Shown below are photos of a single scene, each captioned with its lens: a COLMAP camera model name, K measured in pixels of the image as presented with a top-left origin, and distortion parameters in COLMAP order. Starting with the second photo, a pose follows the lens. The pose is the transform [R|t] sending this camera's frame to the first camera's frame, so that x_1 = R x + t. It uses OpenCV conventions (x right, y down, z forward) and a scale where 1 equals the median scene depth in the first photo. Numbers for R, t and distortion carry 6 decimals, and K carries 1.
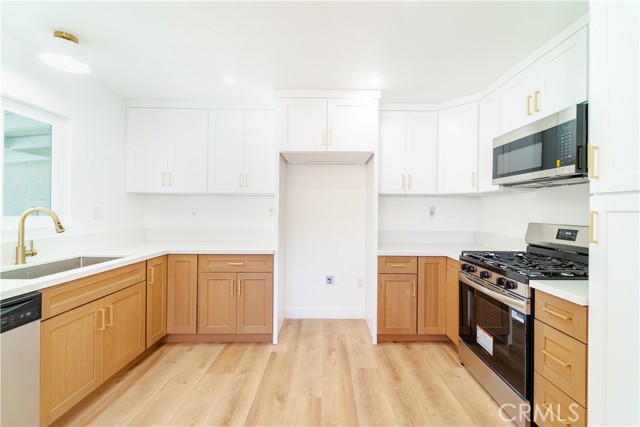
lens RADIAL K [[272.4, 0, 320.0], [0, 272.4, 210.8], [0, 0, 1]] dist [-0.001826, -0.000105]
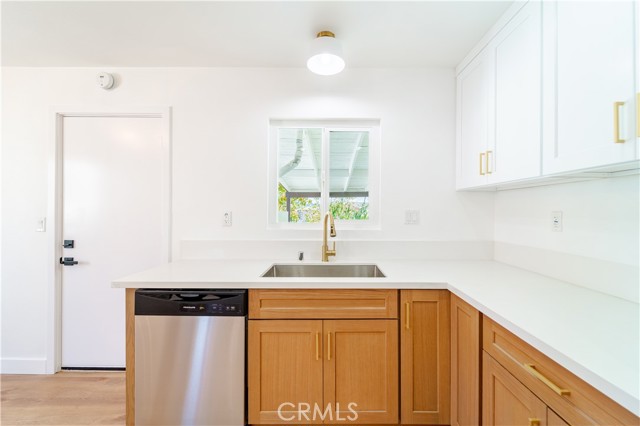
lens RADIAL K [[260.1, 0, 320.1], [0, 260.1, 213.2], [0, 0, 1]] dist [0.006187, -0.000579]
pose [[0.018600, -0.005819, -0.999810, -0.004250], [-0.002894, 0.999979, -0.005874, -0.000553], [0.999823, 0.003003, 0.018583, 0.929215]]
